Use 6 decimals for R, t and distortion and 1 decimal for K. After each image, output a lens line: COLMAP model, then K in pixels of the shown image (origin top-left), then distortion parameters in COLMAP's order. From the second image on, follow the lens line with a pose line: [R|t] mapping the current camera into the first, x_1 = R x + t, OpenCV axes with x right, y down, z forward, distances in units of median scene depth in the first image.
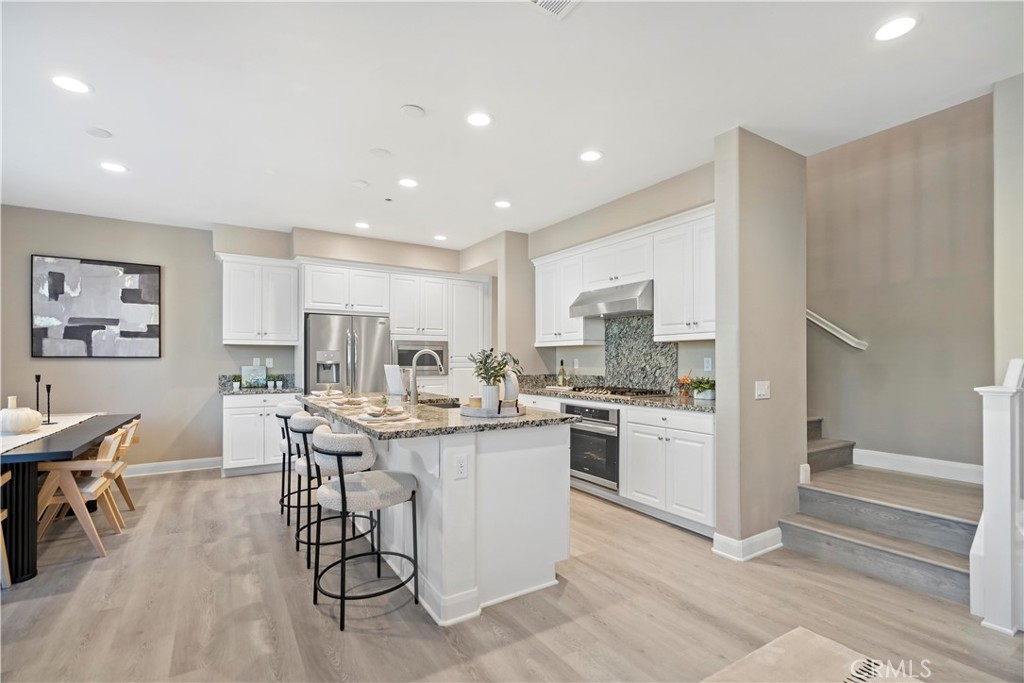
lens RADIAL K [[462.8, 0, 513.5], [0, 462.8, 364.9], [0, 0, 1]] dist [0.004832, -0.001595]
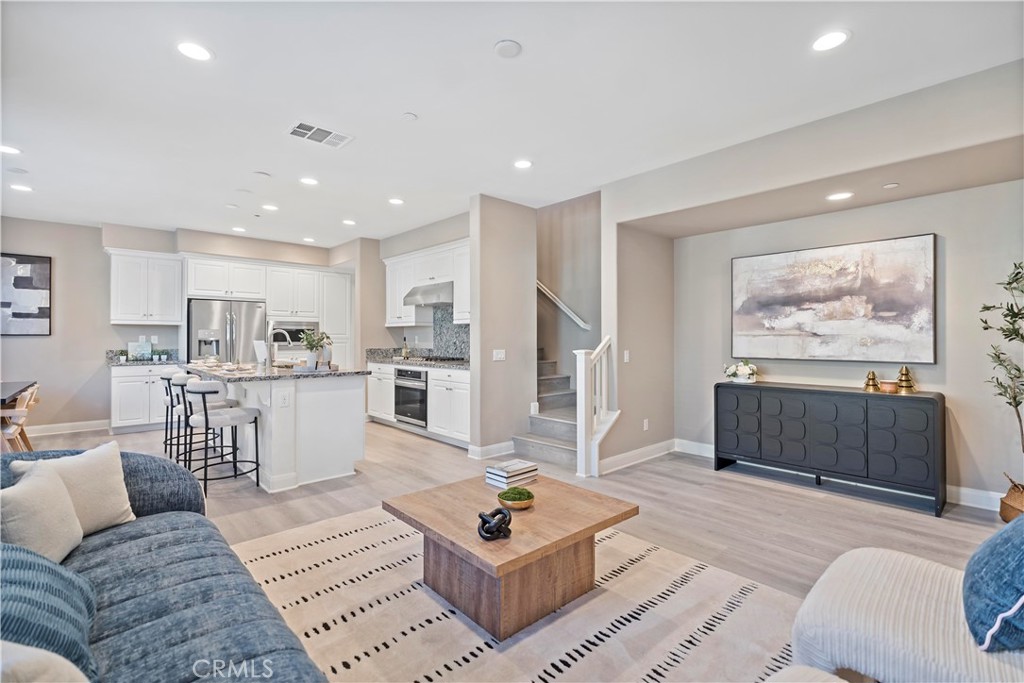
lens RADIAL K [[462.8, 0, 511.9], [0, 462.8, 336.2], [0, 0, 1]] dist [0.004832, -0.001595]
pose [[0.984454, -0.000897, 0.175639, 0.204811], [0.003265, 0.999908, -0.013193, 0.006673], [-0.175611, 0.013562, 0.984366, -0.408563]]
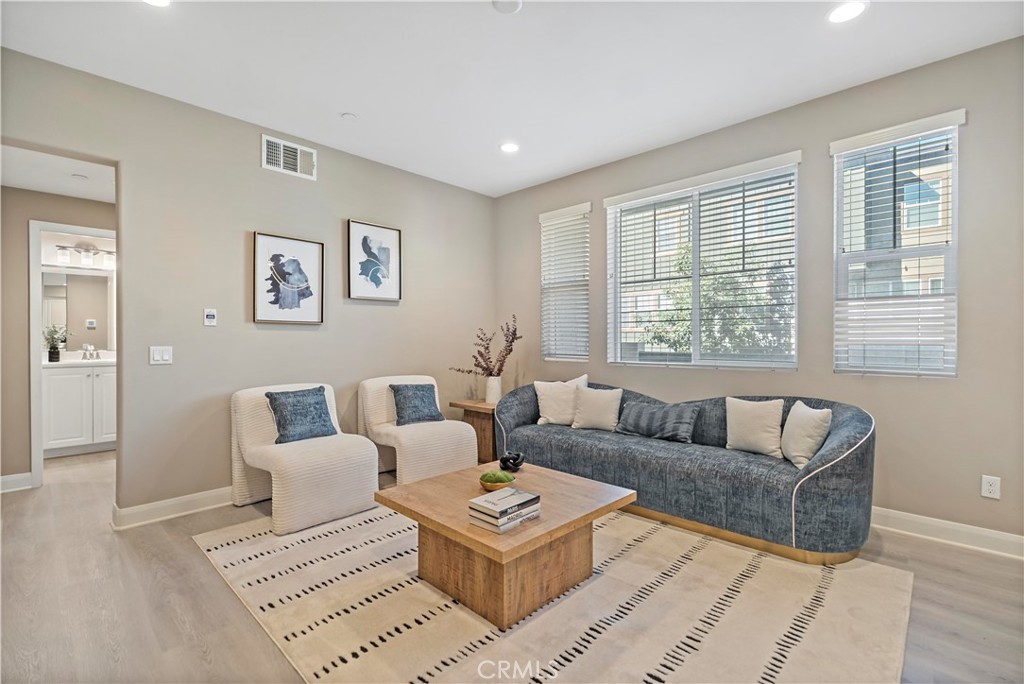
lens RADIAL K [[462.8, 0, 515.2], [0, 462.8, 339.6], [0, 0, 1]] dist [0.004832, -0.001595]
pose [[-0.970617, 0.003040, -0.240610, 0.400197], [0.000861, 0.999958, 0.009163, 0.014455], [0.240628, 0.008686, -0.970579, 0.587842]]
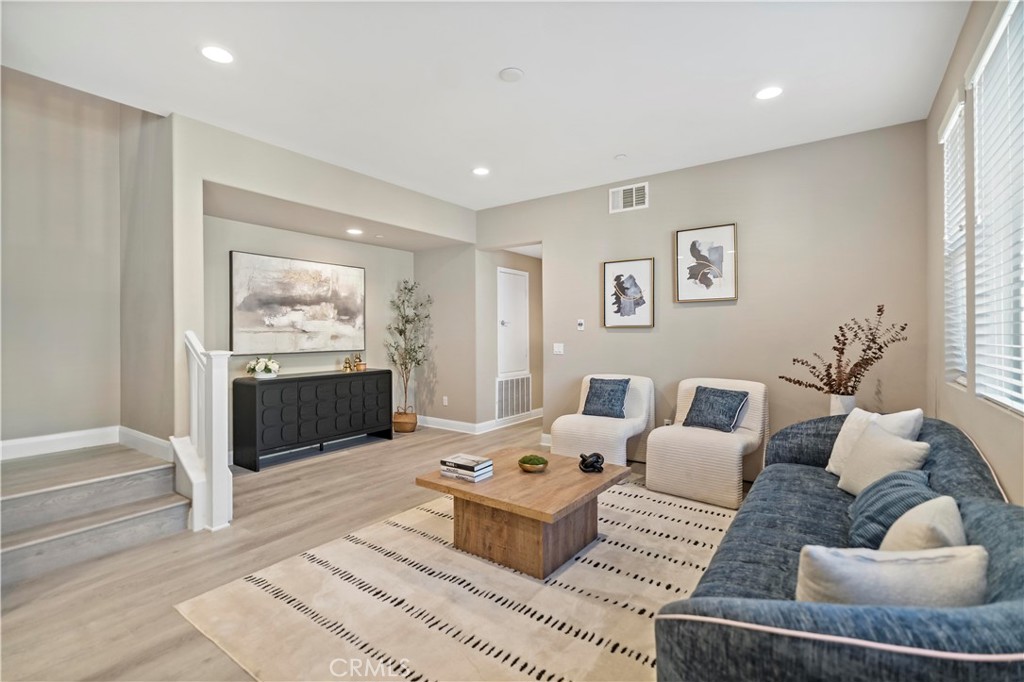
lens RADIAL K [[462.8, 0, 512.0], [0, 462.8, 335.4], [0, 0, 1]] dist [0.004832, -0.001595]
pose [[-0.373726, -0.002056, 0.927537, -0.261842], [0.012434, 0.999897, 0.007226, 0.001122], [-0.927456, 0.014233, -0.373662, 0.340023]]
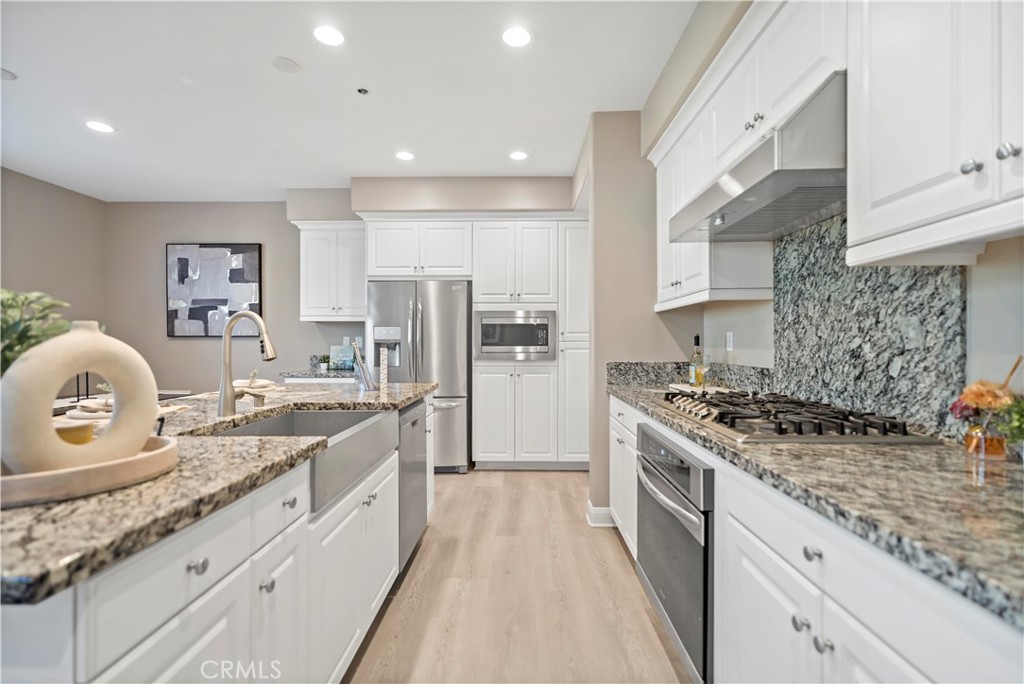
lens RADIAL K [[462.8, 0, 509.8], [0, 462.8, 343.7], [0, 0, 1]] dist [0.004832, -0.001595]
pose [[0.830411, -0.000348, -0.557151, 0.258299], [-0.004148, 0.999968, -0.006806, 0.004411], [0.557136, 0.007963, 0.830383, 0.546853]]
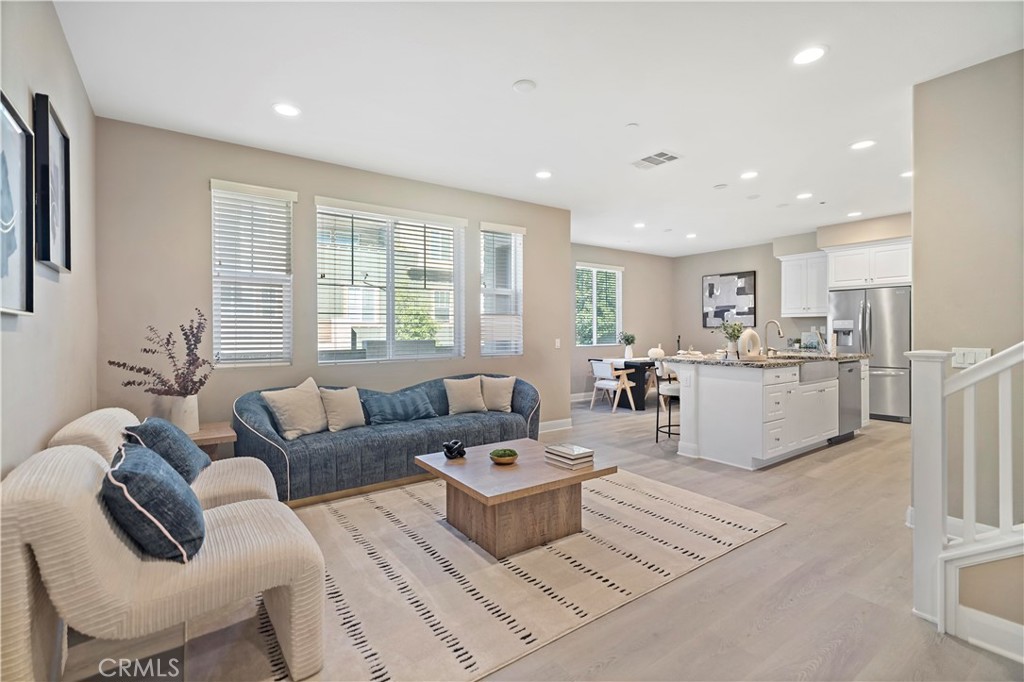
lens RADIAL K [[462.8, 0, 513.0], [0, 462.8, 335.6], [0, 0, 1]] dist [0.004832, -0.001595]
pose [[0.059754, 0.008834, -0.998174, 0.929014], [-0.003991, 0.999955, 0.008611, 0.004913], [0.998205, 0.003469, 0.059786, 0.061216]]
